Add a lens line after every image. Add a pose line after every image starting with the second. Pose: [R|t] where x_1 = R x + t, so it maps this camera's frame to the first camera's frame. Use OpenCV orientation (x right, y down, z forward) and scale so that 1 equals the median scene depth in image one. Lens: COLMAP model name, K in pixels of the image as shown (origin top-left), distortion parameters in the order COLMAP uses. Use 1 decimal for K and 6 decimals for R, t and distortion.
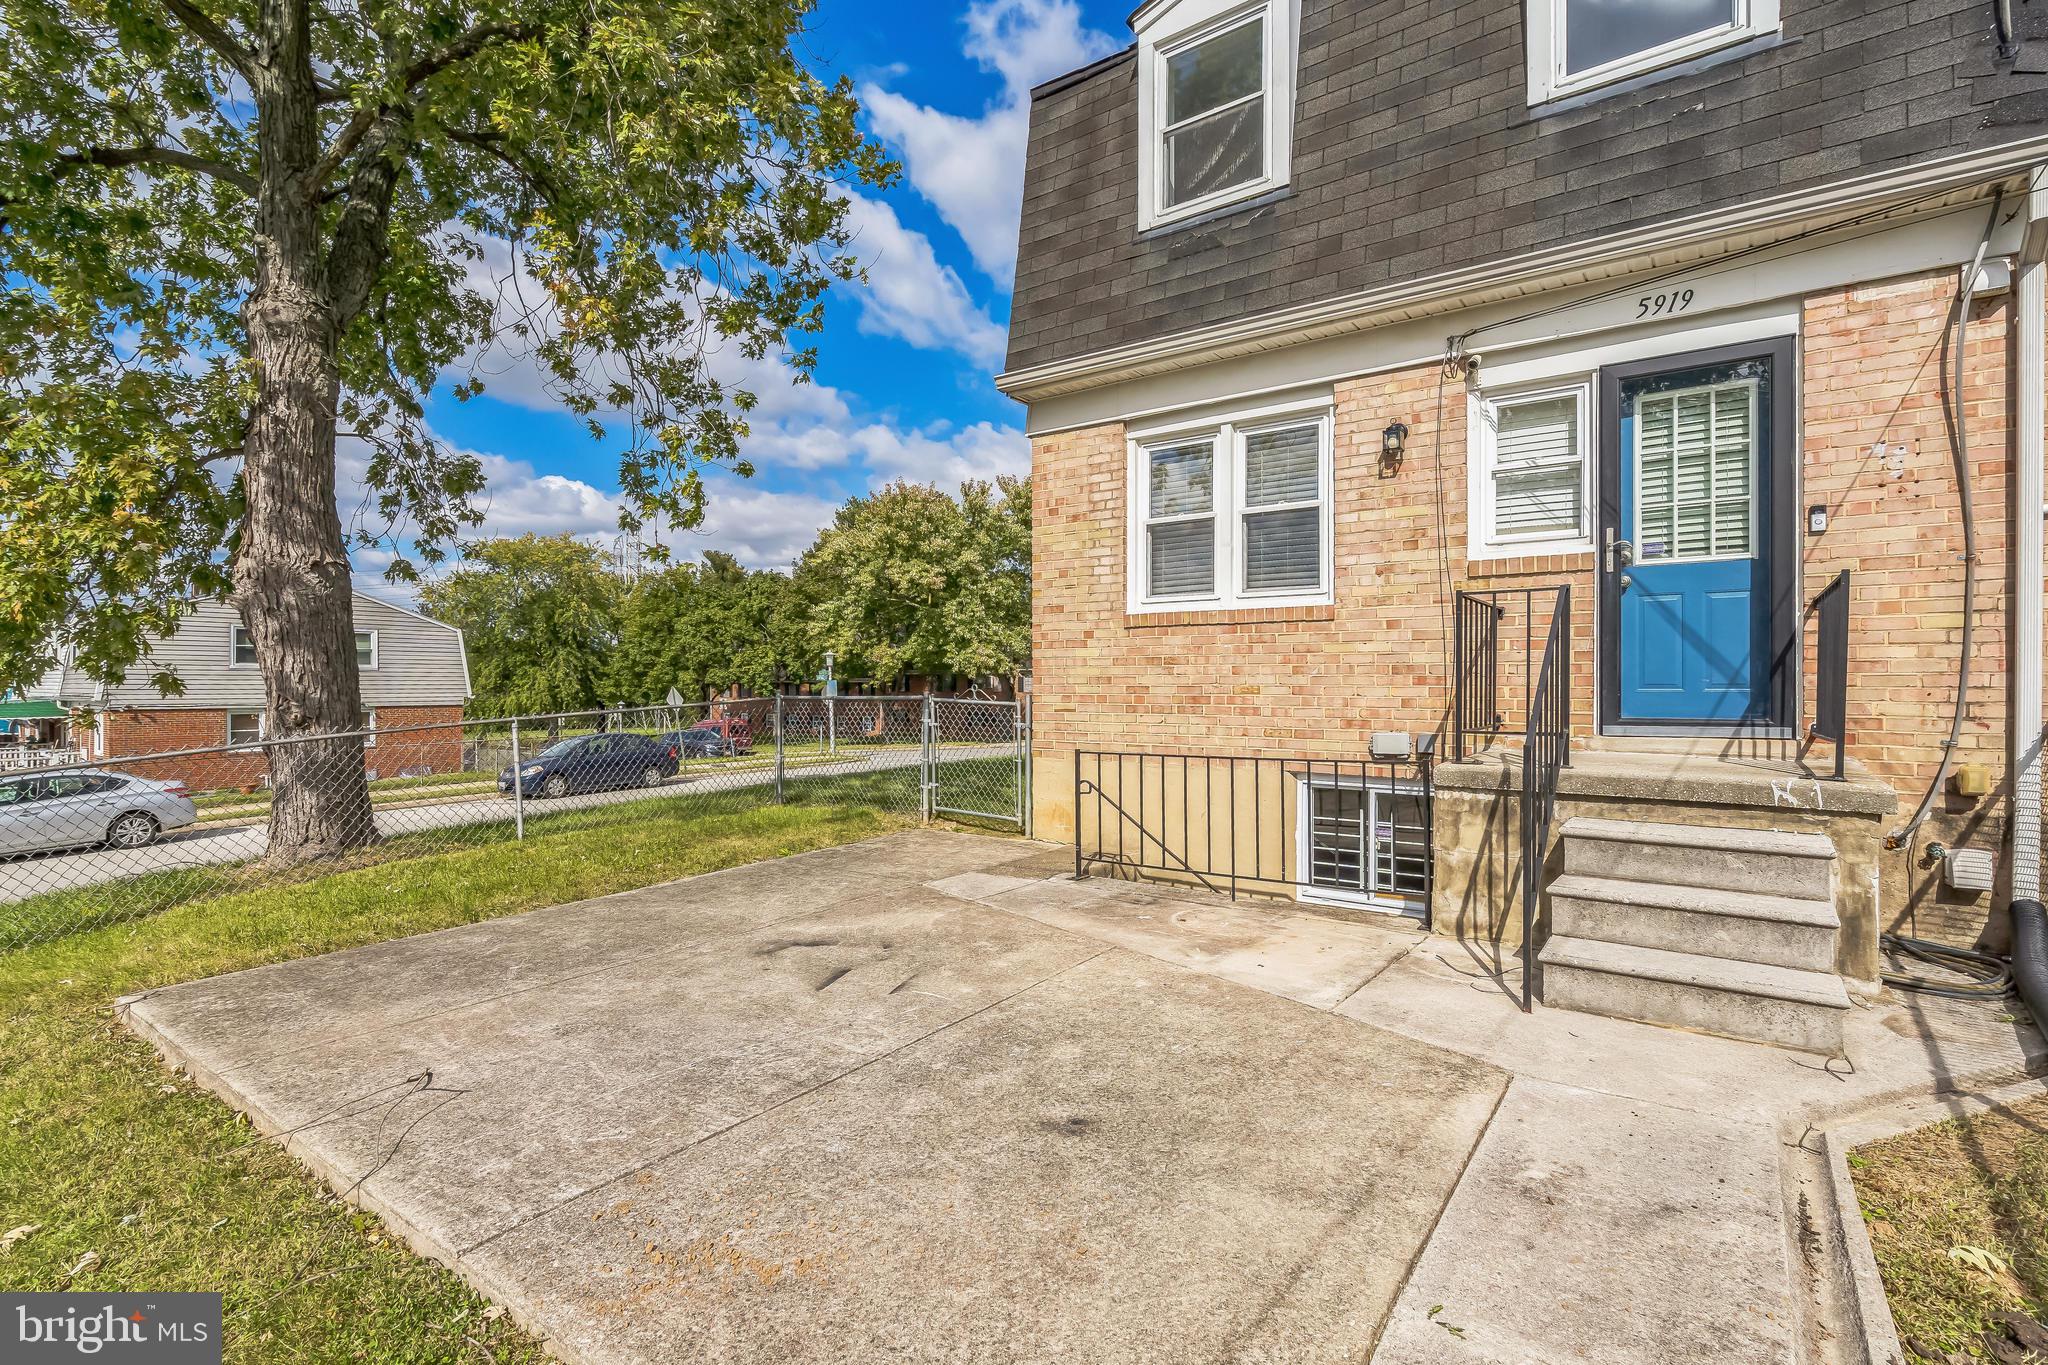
lens RADIAL K [[927.9, 0, 1028.0], [0, 927.9, 679.9], [0, 0, 1]] dist [-0.003876, -0.000506]
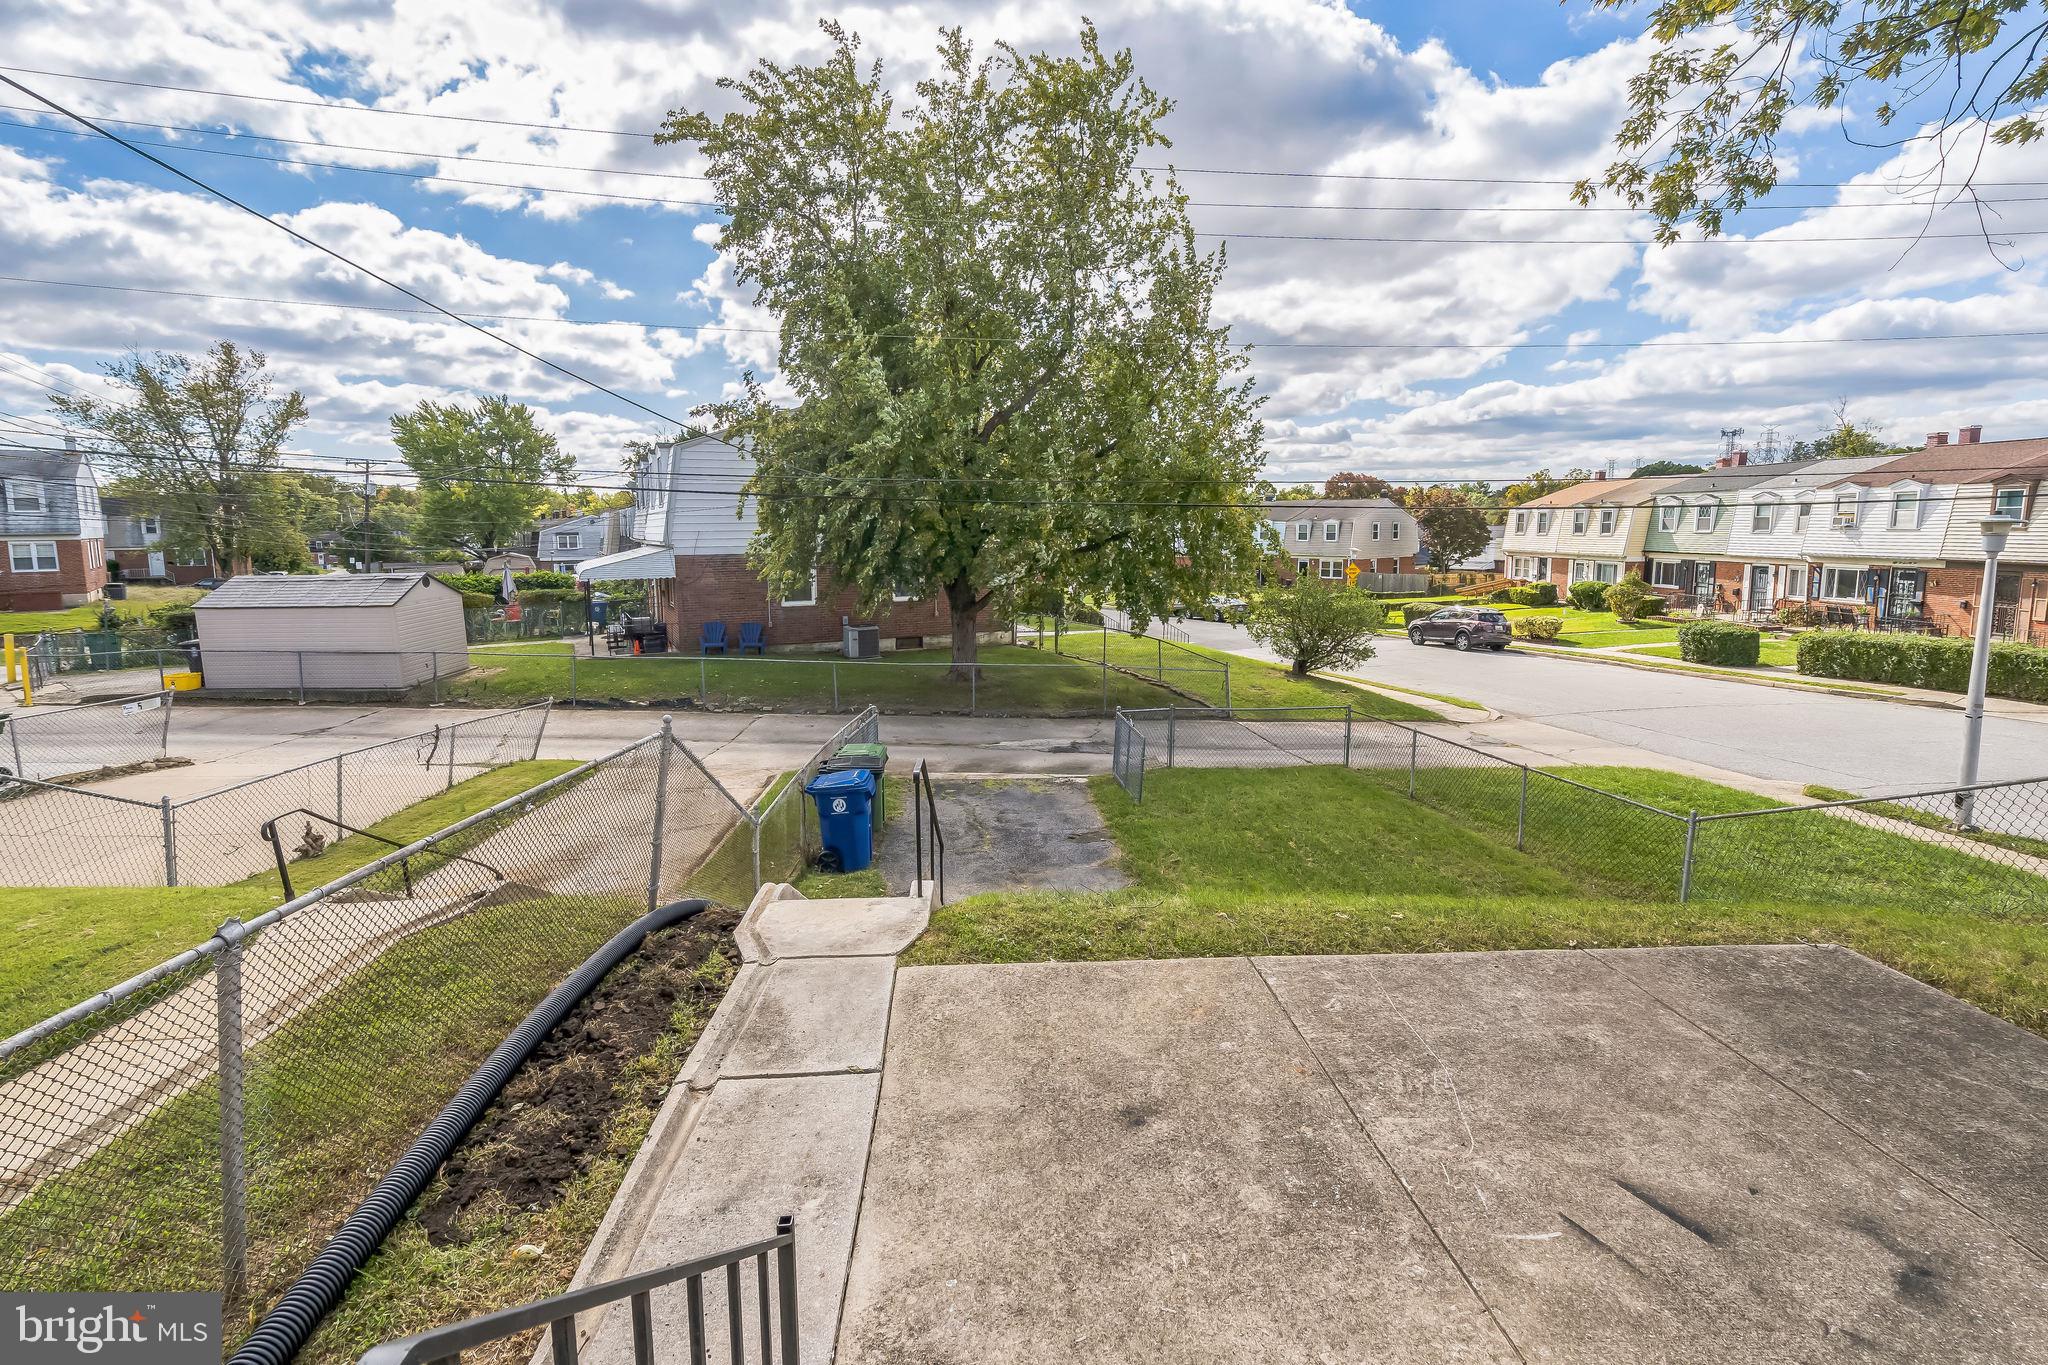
lens RADIAL K [[927.9, 0, 1028.0], [0, 927.9, 679.9], [0, 0, 1]] dist [-0.003876, -0.000506]
pose [[-0.763613, 0.111065, -0.636050, 0.749522], [0.005880, 0.986250, 0.165156, -0.273869], [0.645647, 0.122375, -0.753767, 1.471071]]
